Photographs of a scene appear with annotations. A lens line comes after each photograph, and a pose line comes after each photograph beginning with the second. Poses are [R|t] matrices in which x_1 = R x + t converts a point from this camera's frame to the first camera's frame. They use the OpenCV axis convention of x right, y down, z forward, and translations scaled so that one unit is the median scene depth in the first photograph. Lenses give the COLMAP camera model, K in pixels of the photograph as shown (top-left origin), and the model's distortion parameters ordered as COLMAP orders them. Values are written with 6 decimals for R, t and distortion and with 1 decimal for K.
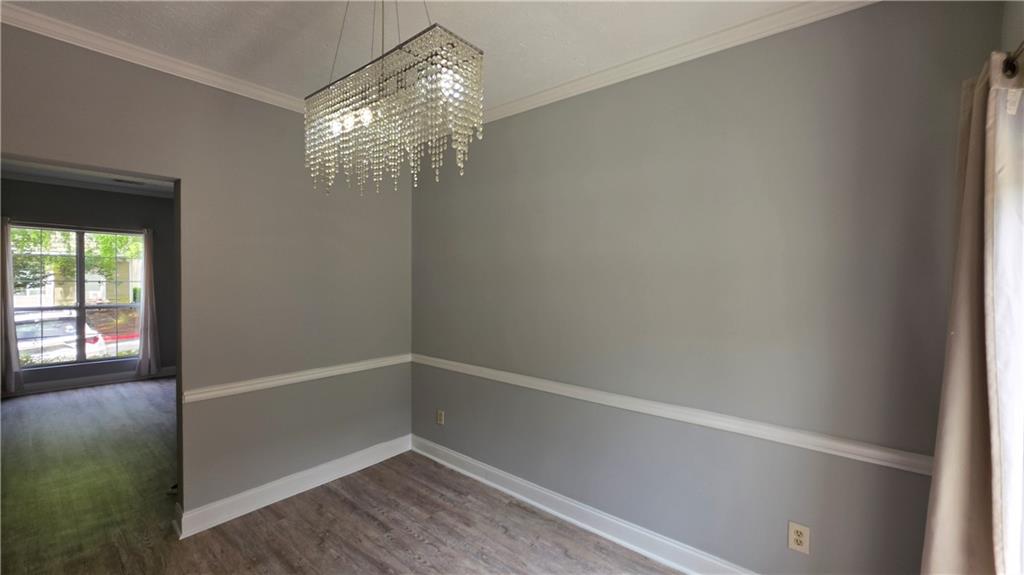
lens RADIAL K [[408.6, 0, 507.1], [0, 408.6, 282.1], [0, 0, 1]] dist [-0.005530, 0.001224]
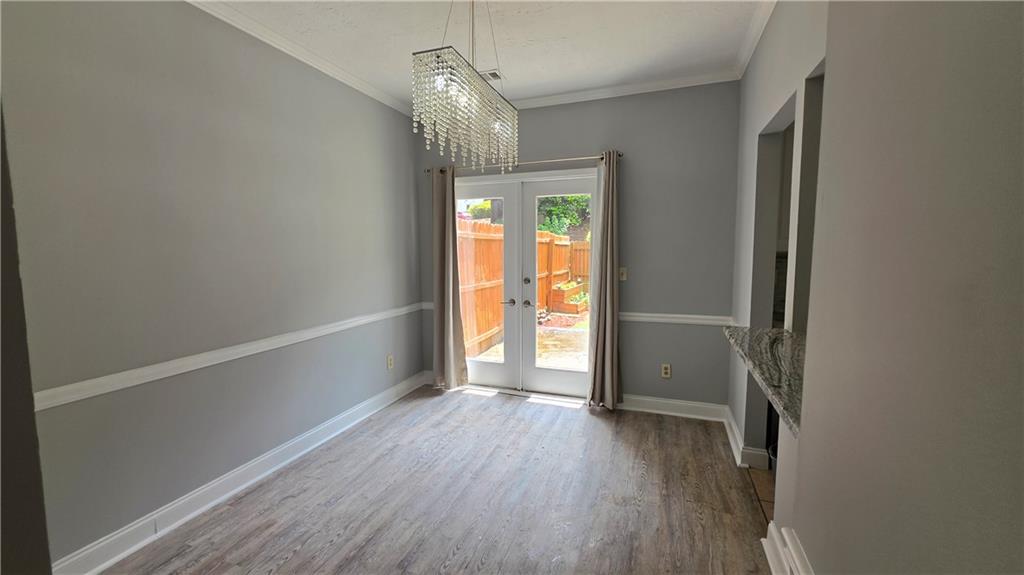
lens RADIAL K [[408.6, 0, 512.2], [0, 408.6, 288.0], [0, 0, 1]] dist [-0.005530, 0.001224]
pose [[-0.329188, -0.102116, 0.938727, -0.975355], [0.018713, 0.993235, 0.114607, 0.025624], [-0.944079, 0.055294, -0.325050, 0.763144]]
